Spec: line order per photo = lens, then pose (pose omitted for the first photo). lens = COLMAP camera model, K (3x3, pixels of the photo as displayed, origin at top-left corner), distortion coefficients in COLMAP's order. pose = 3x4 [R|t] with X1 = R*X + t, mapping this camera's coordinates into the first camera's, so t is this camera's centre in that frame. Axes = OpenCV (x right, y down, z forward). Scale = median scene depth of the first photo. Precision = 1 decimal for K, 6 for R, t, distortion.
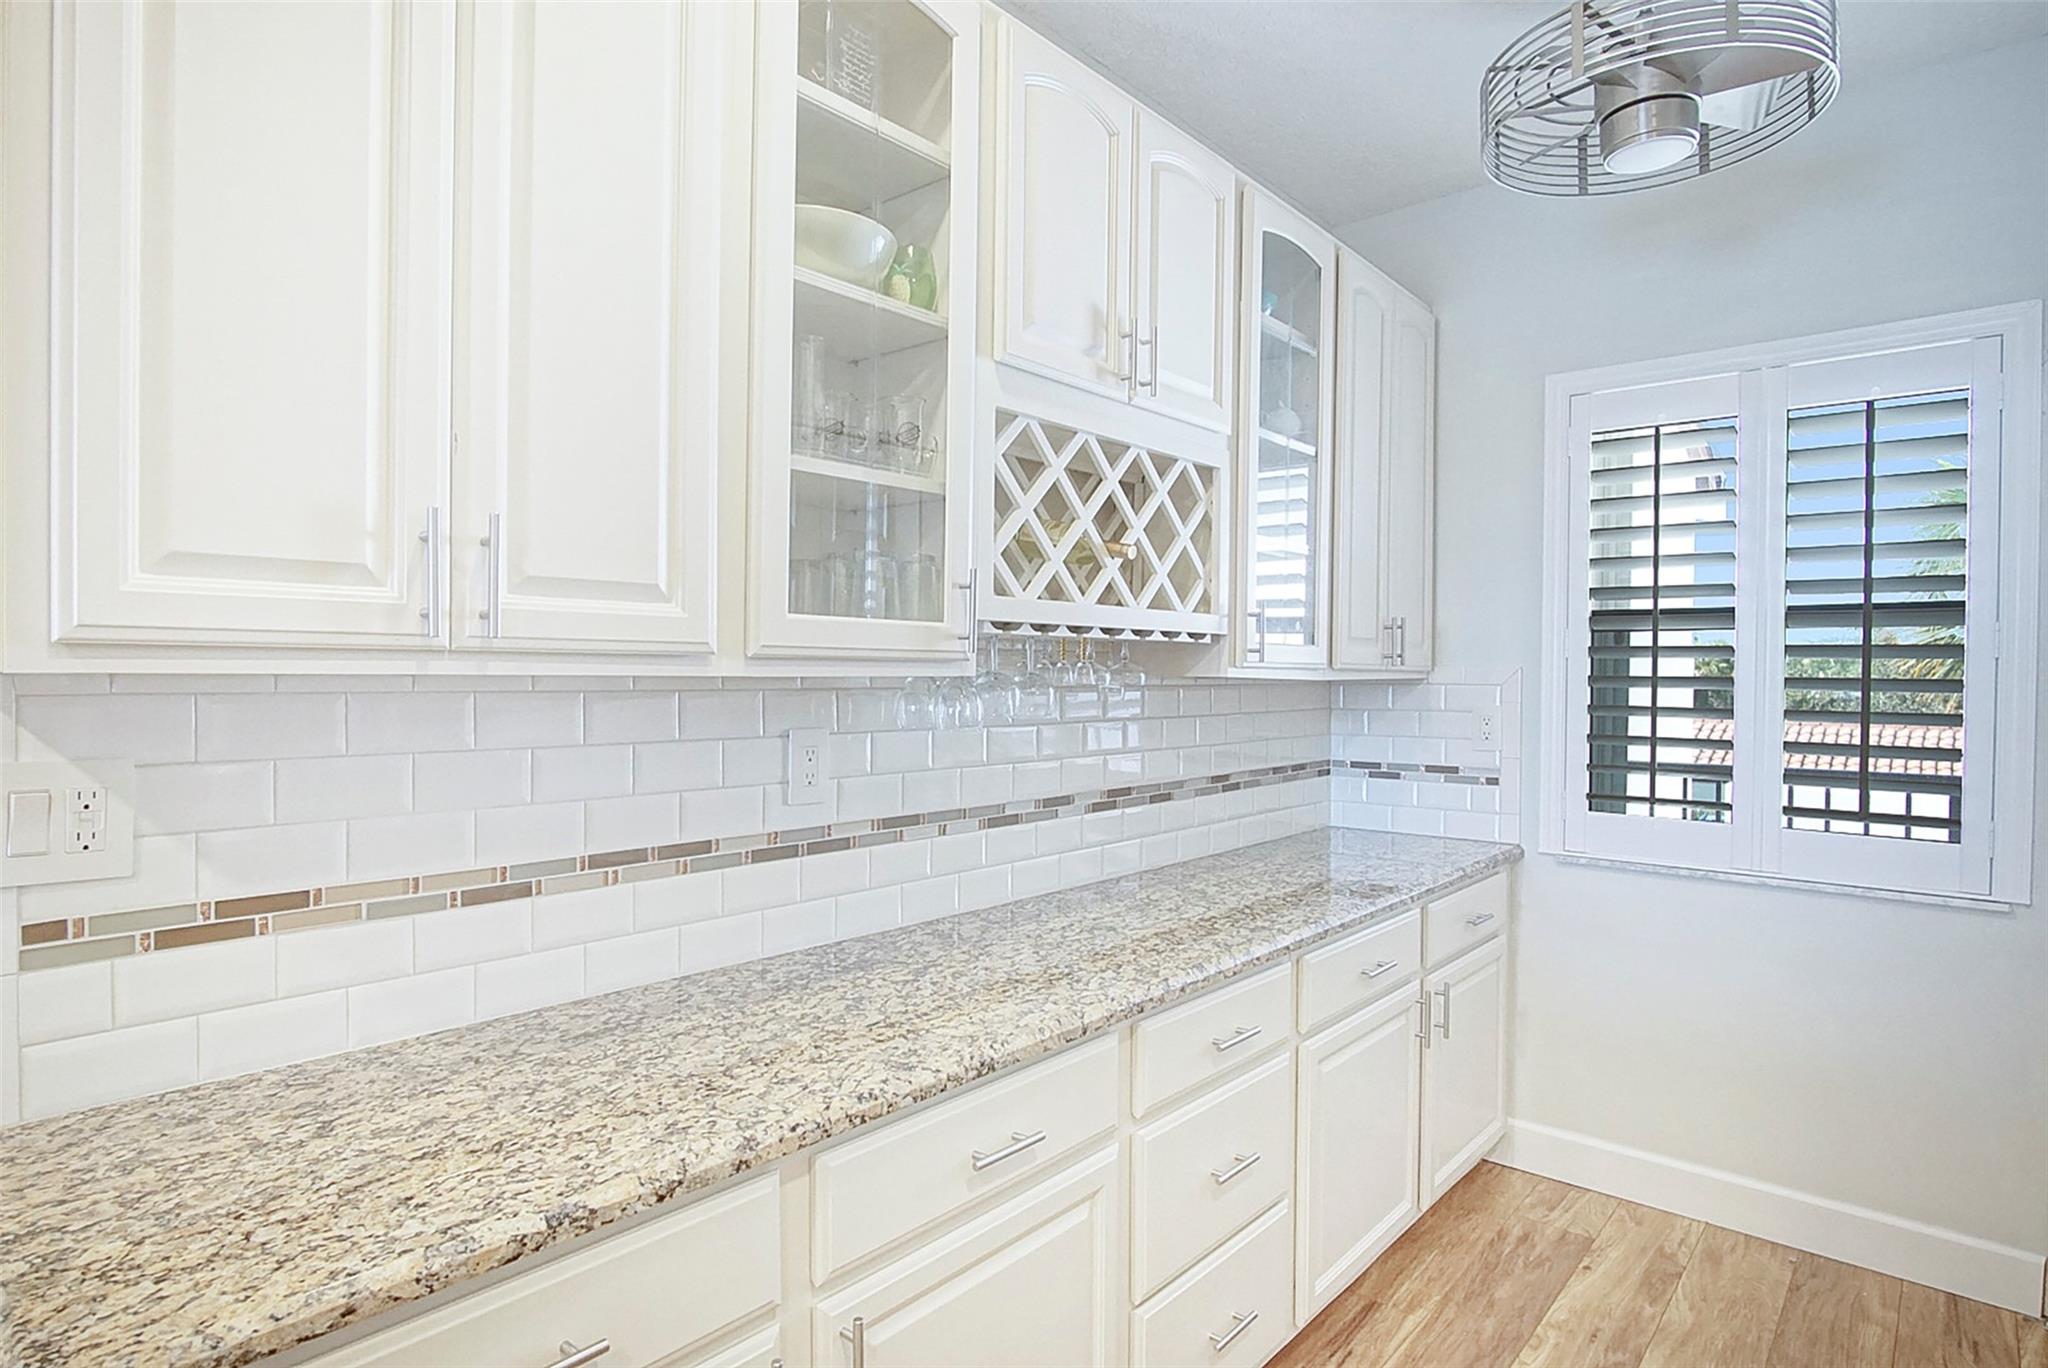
lens RADIAL K [[1110.0, 0, 956.6], [0, 1110.0, 681.8], [0, 0, 1]] dist [-0.033276, 0.007942]
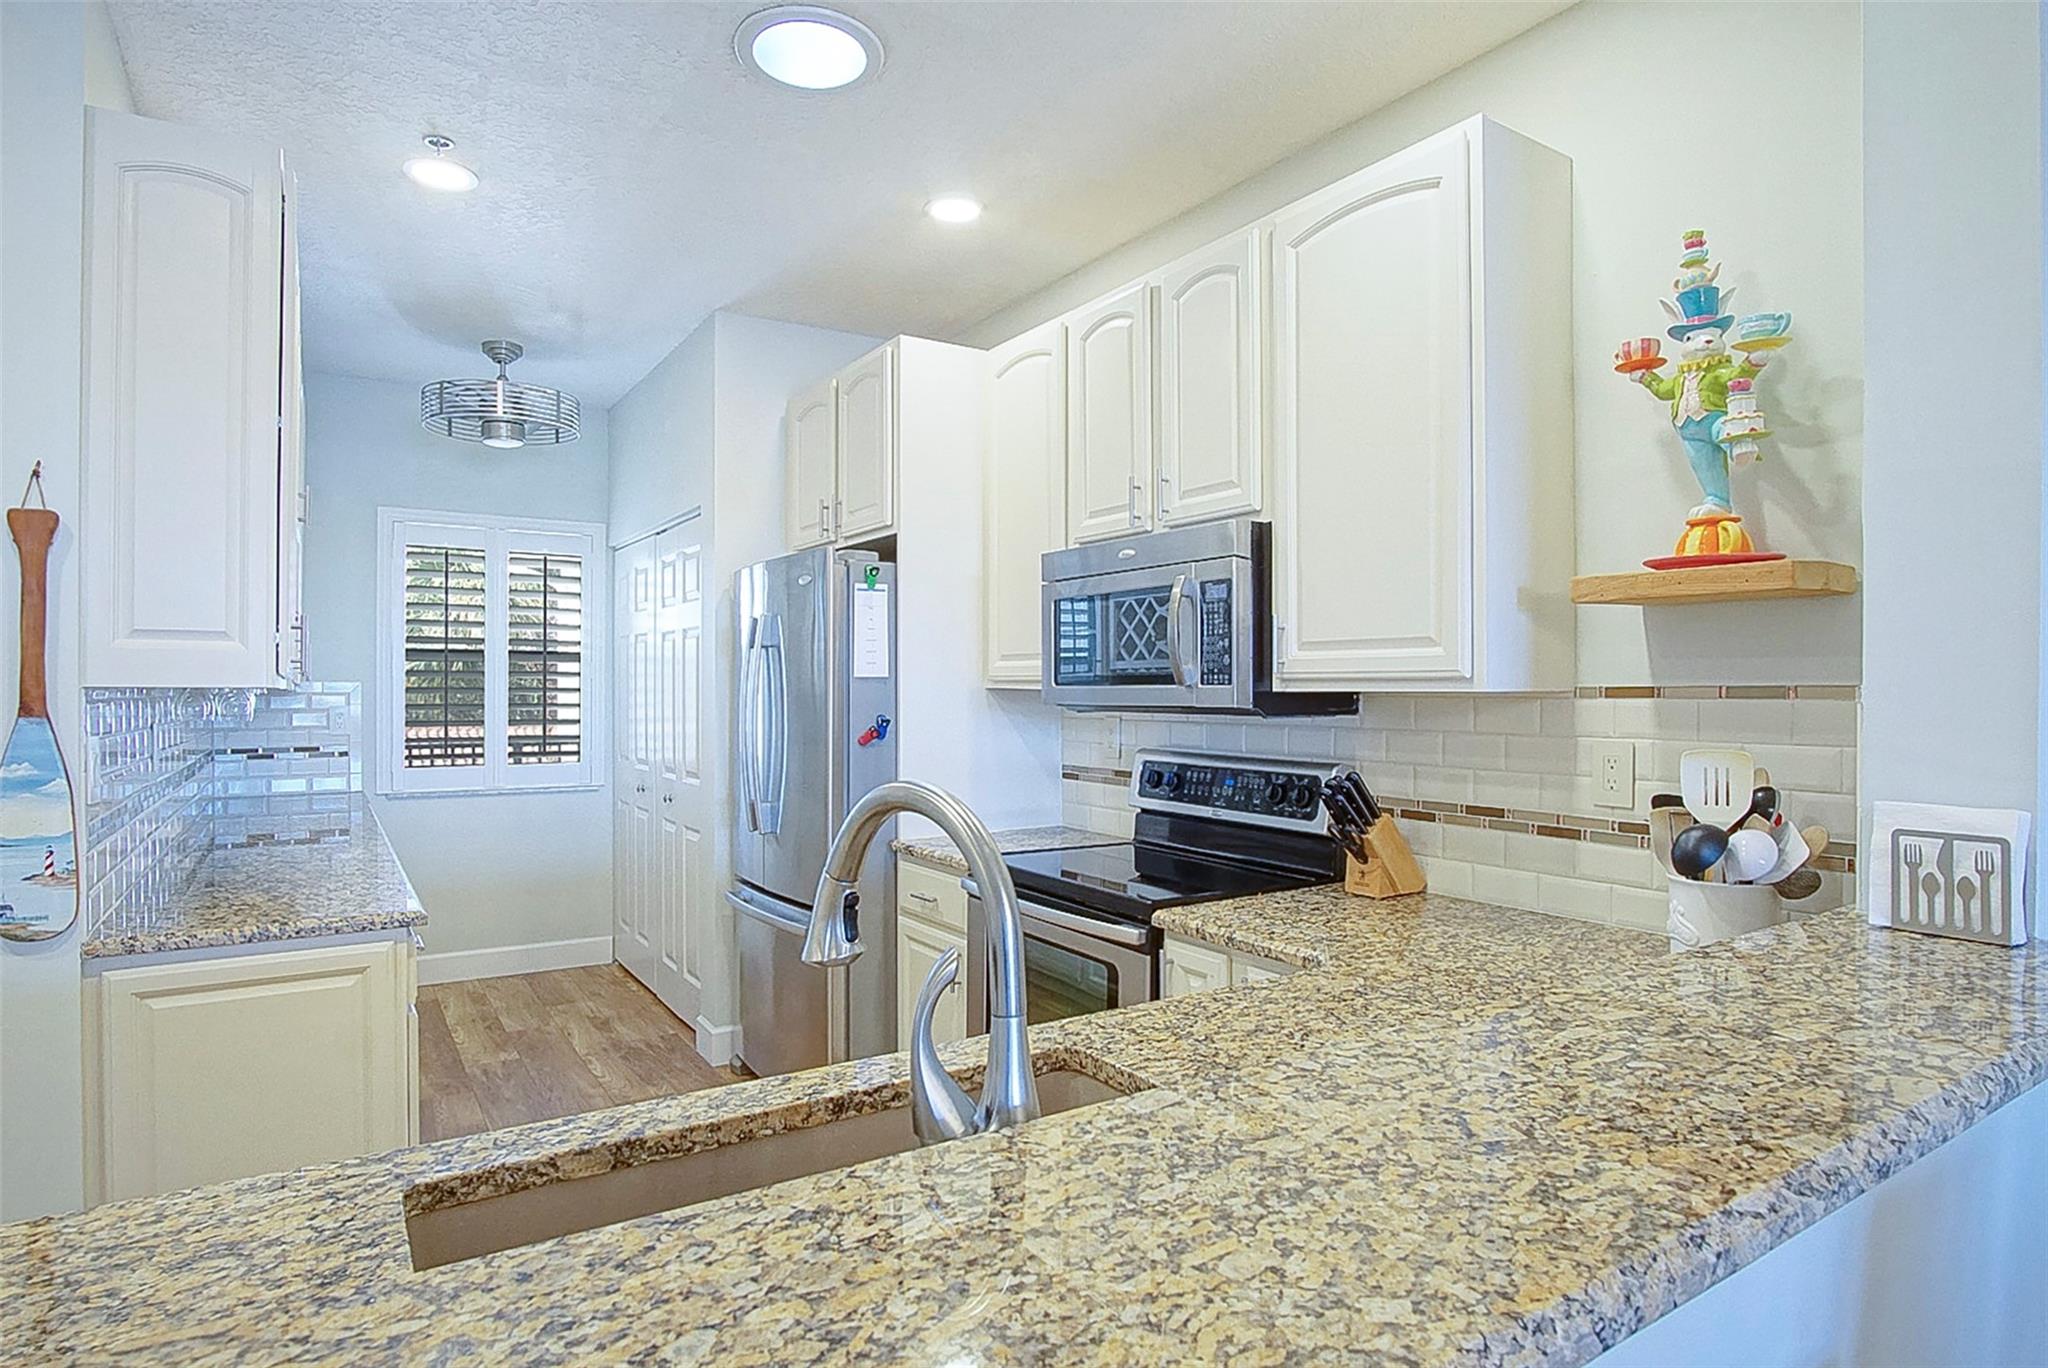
lens RADIAL K [[1110.0, 0, 1045.6], [0, 1110.0, 689.4], [0, 0, 1]] dist [-0.033276, 0.007942]
pose [[0.239742, -0.007849, 0.970805, -1.005668], [0.010847, 0.999927, 0.005406, -0.000635], [-0.970776, 0.009234, 0.239810, -0.451334]]
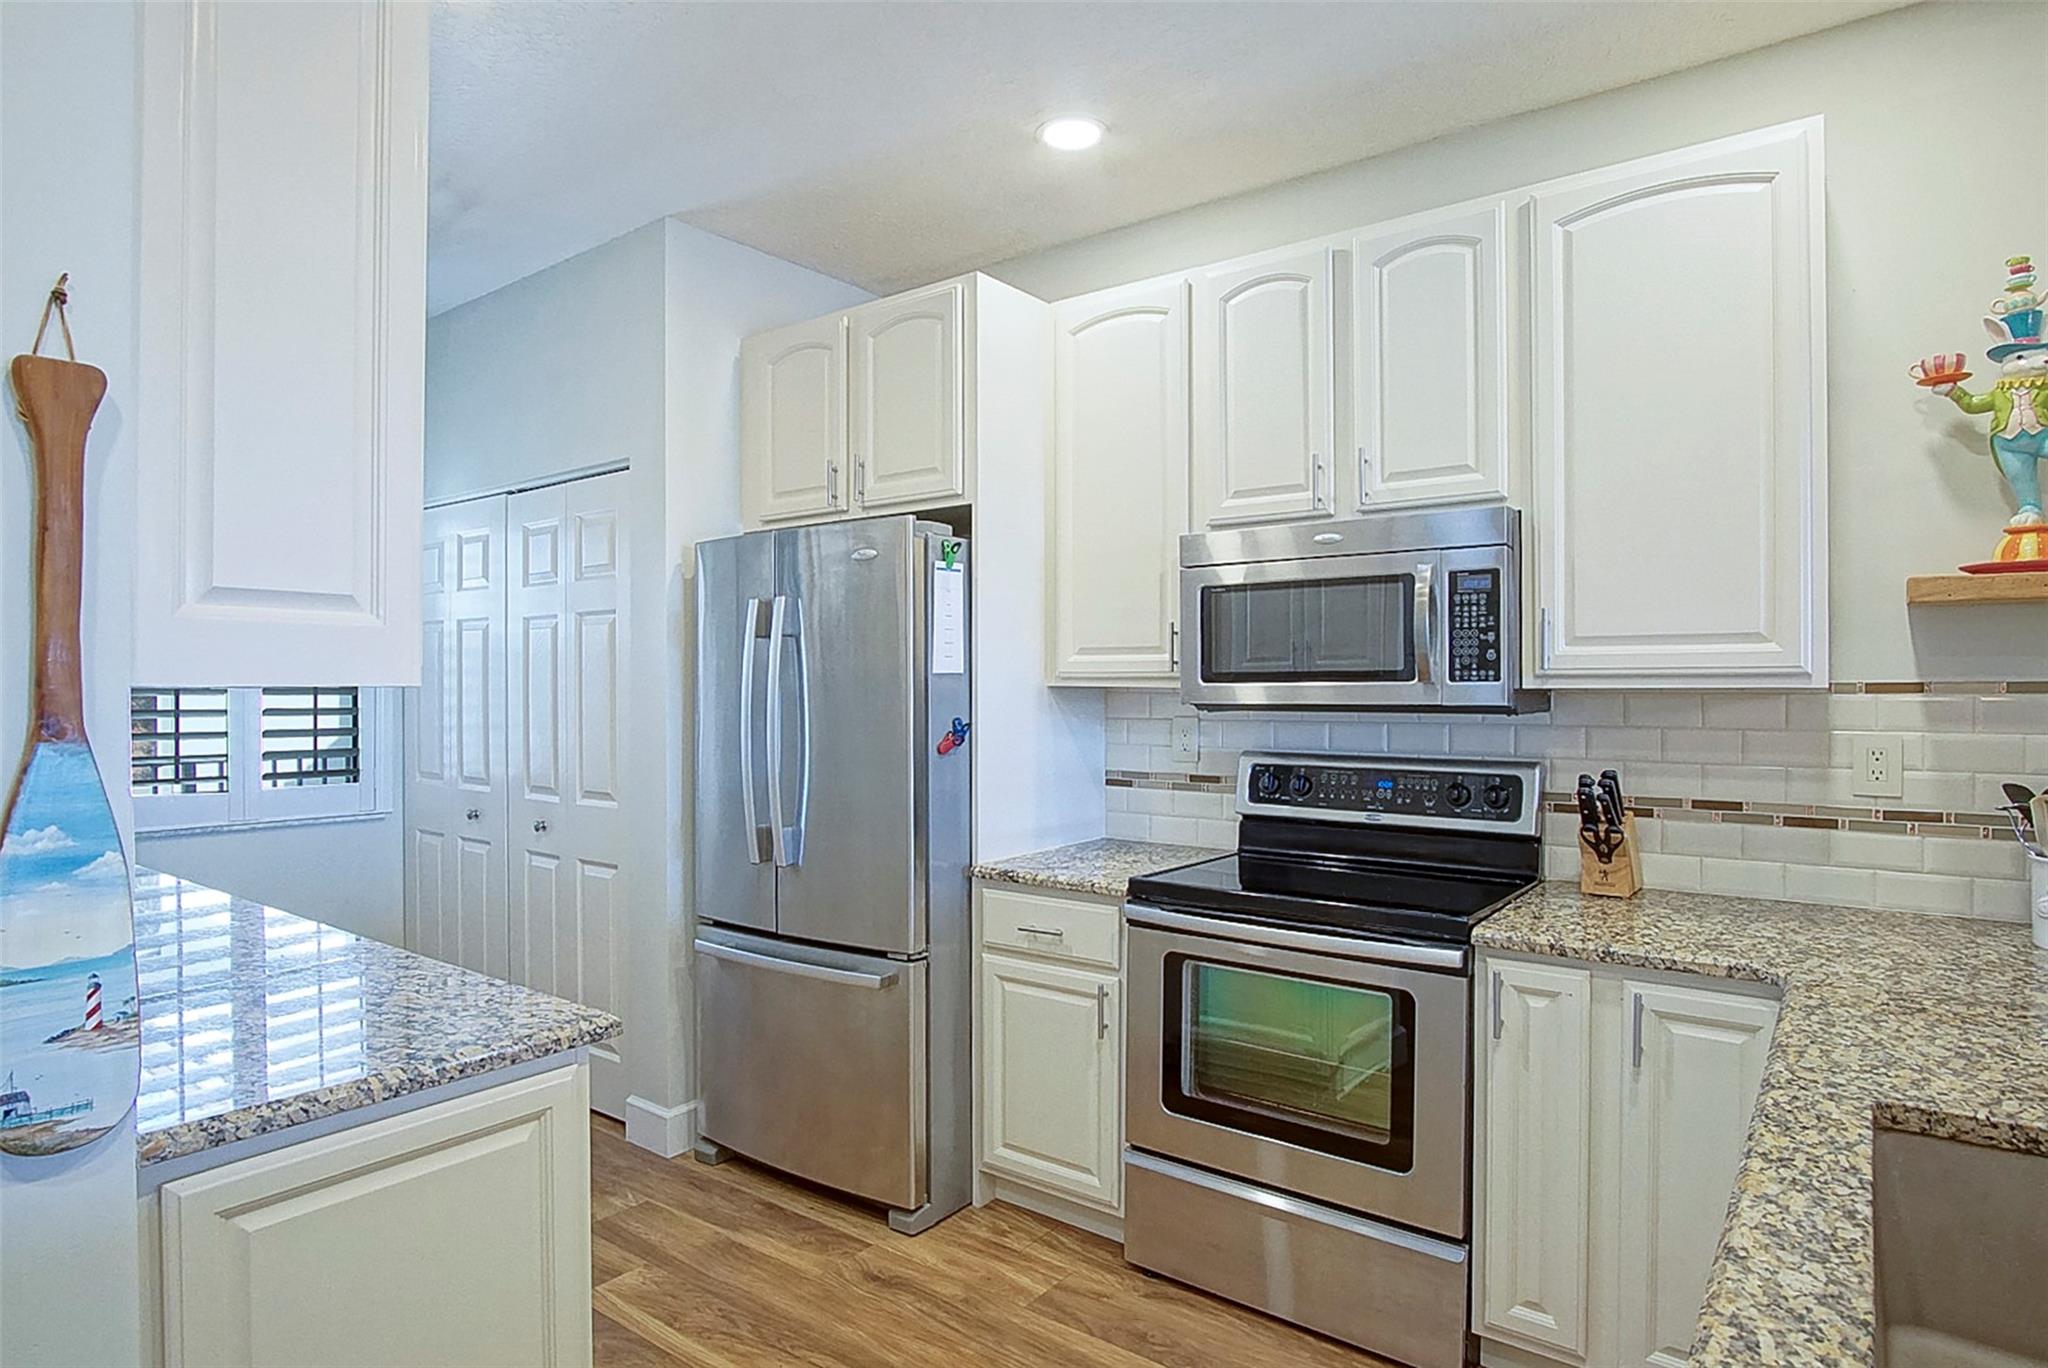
lens RADIAL K [[1110.0, 0, 1053.0], [0, 1110.0, 690.4], [0, 0, 1]] dist [-0.033276, 0.007942]
pose [[-0.104568, -0.010296, 0.994464, -0.888415], [0.011288, 0.999870, 0.011539, -0.004974], [-0.994454, 0.012432, -0.104438, 0.092643]]
